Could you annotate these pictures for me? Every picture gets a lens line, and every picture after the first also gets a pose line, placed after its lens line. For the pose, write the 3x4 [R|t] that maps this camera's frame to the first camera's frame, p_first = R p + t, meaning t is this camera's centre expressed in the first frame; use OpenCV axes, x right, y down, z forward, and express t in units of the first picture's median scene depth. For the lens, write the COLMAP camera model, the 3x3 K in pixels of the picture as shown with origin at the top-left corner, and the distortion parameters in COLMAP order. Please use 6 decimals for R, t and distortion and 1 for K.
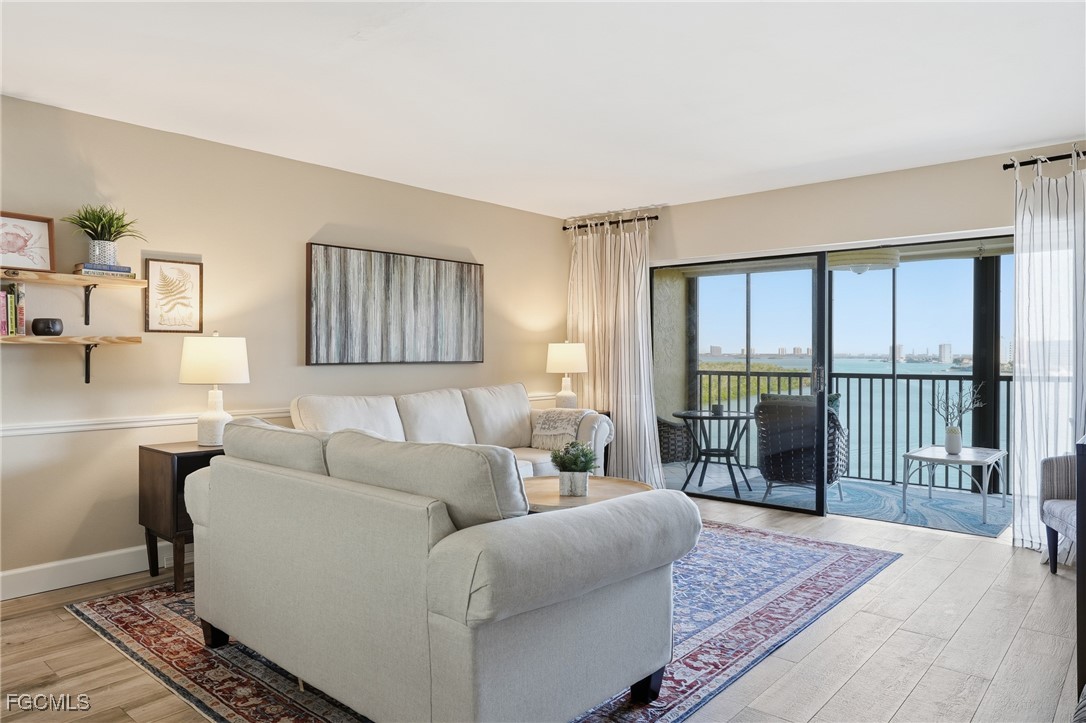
lens RADIAL K [[720.9, 0, 535.3], [0, 720.9, 353.8], [0, 0, 1]] dist [-0.011212, 0.016161]
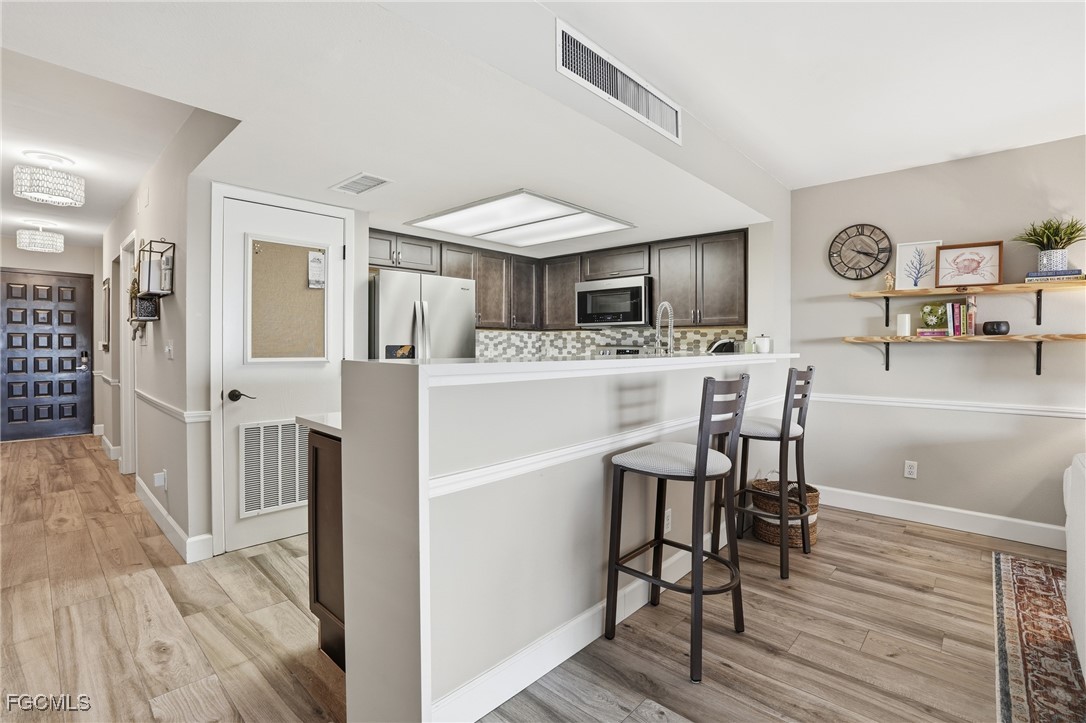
lens RADIAL K [[503.3, 0, 547.7], [0, 503.3, 355.3], [0, 0, 1]] dist [-0.038295, 0.008729]
pose [[-0.029875, 0.018487, -0.999383, 0.180717], [-0.007260, 0.999799, 0.018712, -0.000275], [0.999527, 0.007815, -0.029735, 0.214775]]
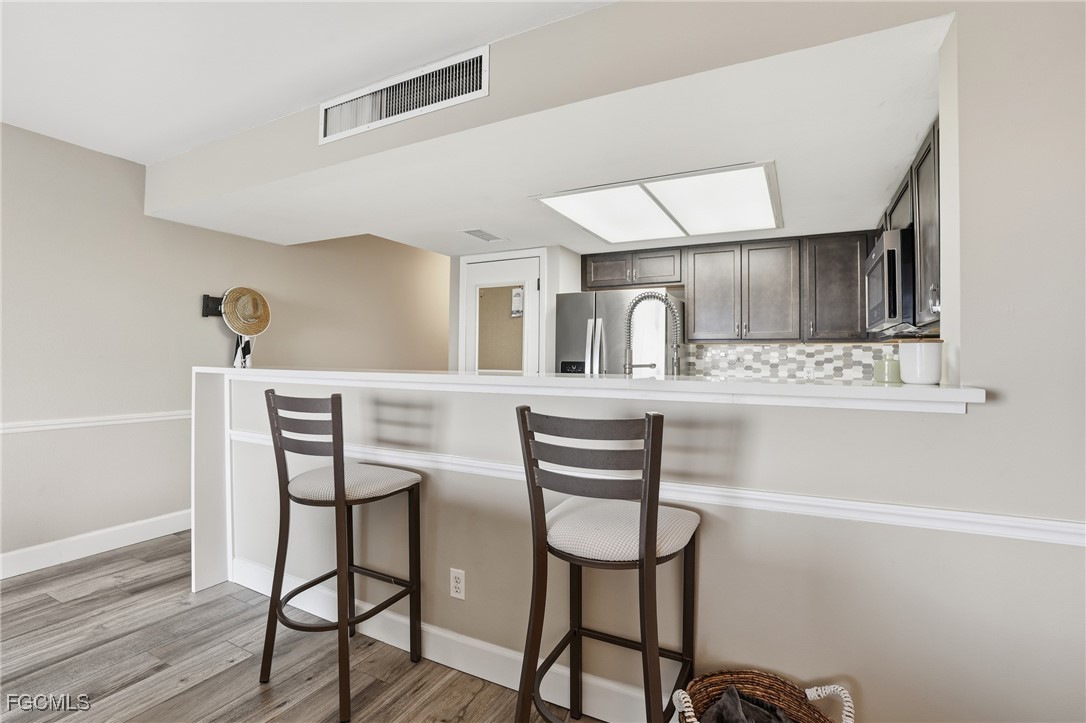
lens RADIAL K [[509.5, 0, 535.6], [0, 509.5, 360.9], [0, 0, 1]] dist [-0.053223, 0.016880]
pose [[-0.972757, -0.010546, -0.231585, -0.403540], [-0.011961, 0.999917, 0.004708, -0.004189], [0.231517, 0.007349, -0.972803, 0.846271]]
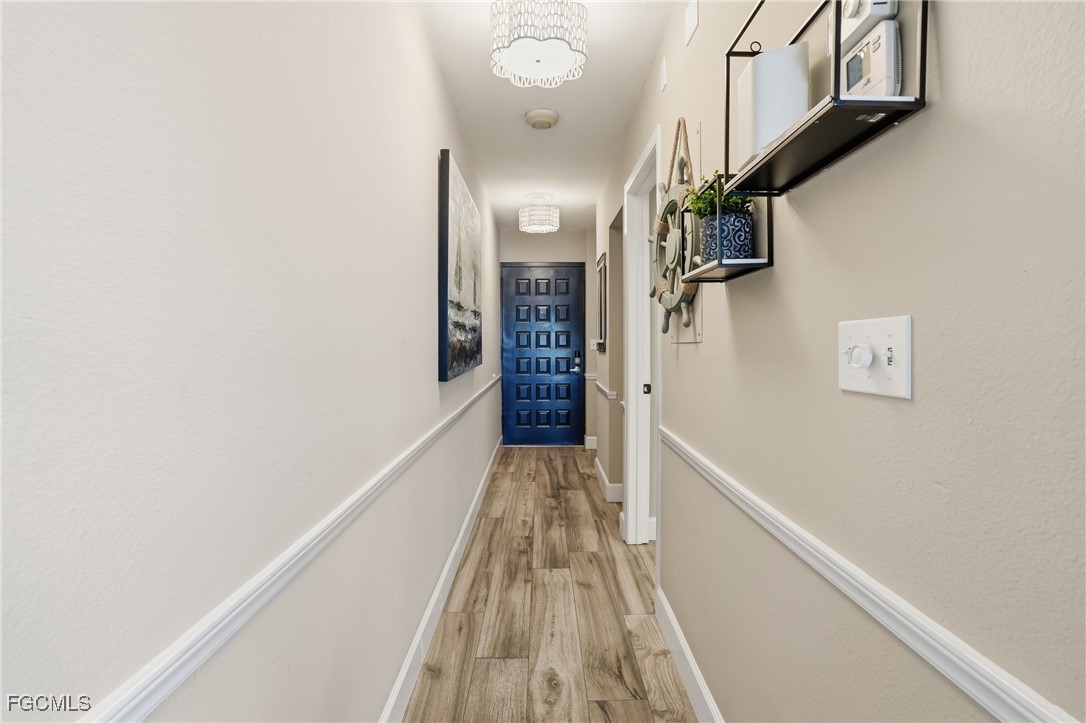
lens RADIAL K [[509.5, 0, 544.1], [0, 509.5, 366.4], [0, 0, 1]] dist [-0.053223, 0.016880]
pose [[-0.746265, 0.036795, -0.664631, -0.324157], [0.006614, 0.998832, 0.047871, 0.001512], [0.665616, 0.031329, -0.745636, -0.313590]]
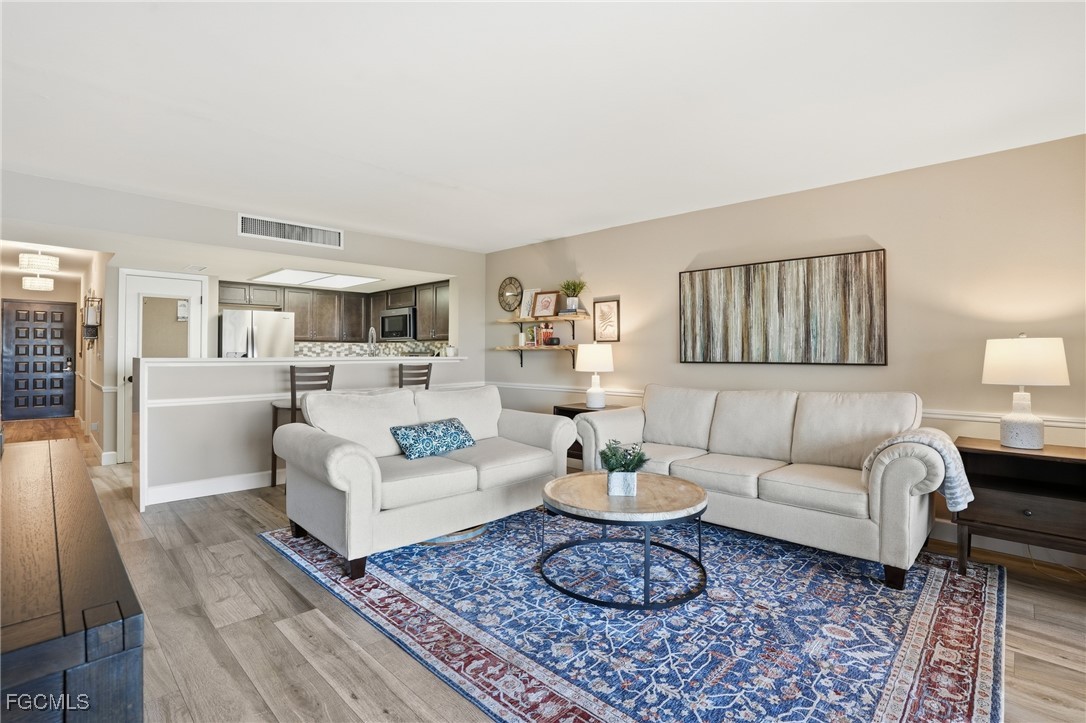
lens RADIAL K [[509.5, 0, 542.7], [0, 509.5, 351.3], [0, 0, 1]] dist [-0.053223, 0.016880]
pose [[-0.048388, -0.005098, -0.998816, 0.769227], [-0.004375, 0.999978, -0.004892, 0.000226], [0.998819, 0.004133, -0.048409, 0.924228]]
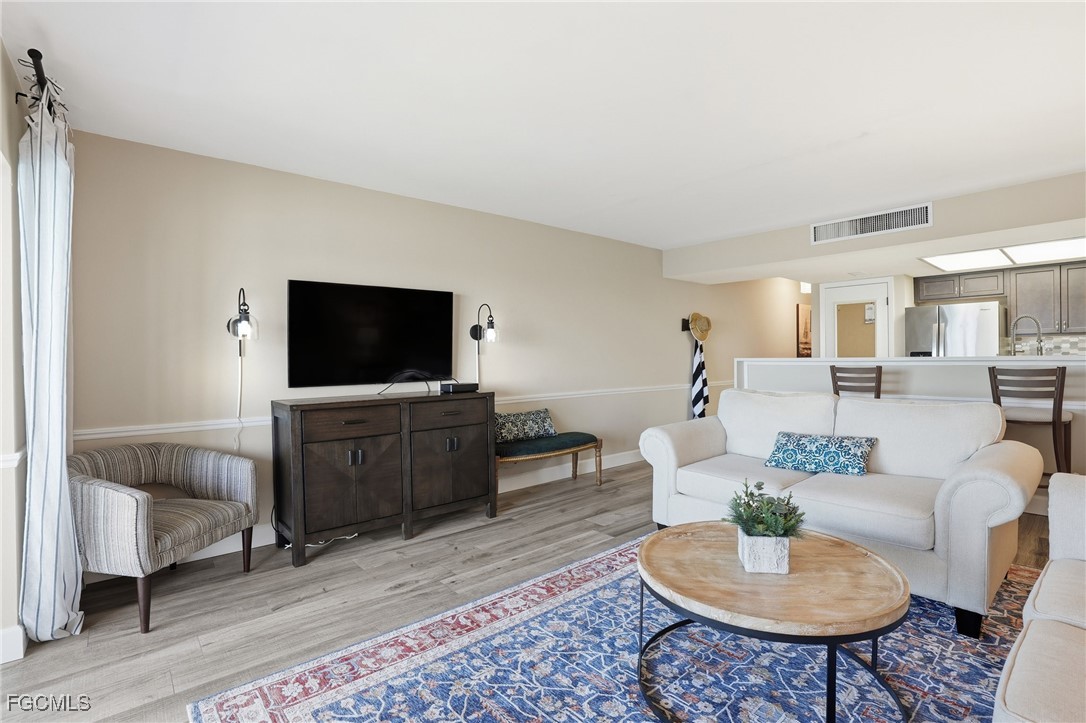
lens RADIAL K [[509.5, 0, 539.8], [0, 509.5, 365.2], [0, 0, 1]] dist [-0.053223, 0.016880]
pose [[-0.991011, 0.008428, 0.133513, 0.193313], [0.010975, 0.999771, 0.018352, 0.001004], [-0.133328, 0.019652, -0.990877, 1.478728]]
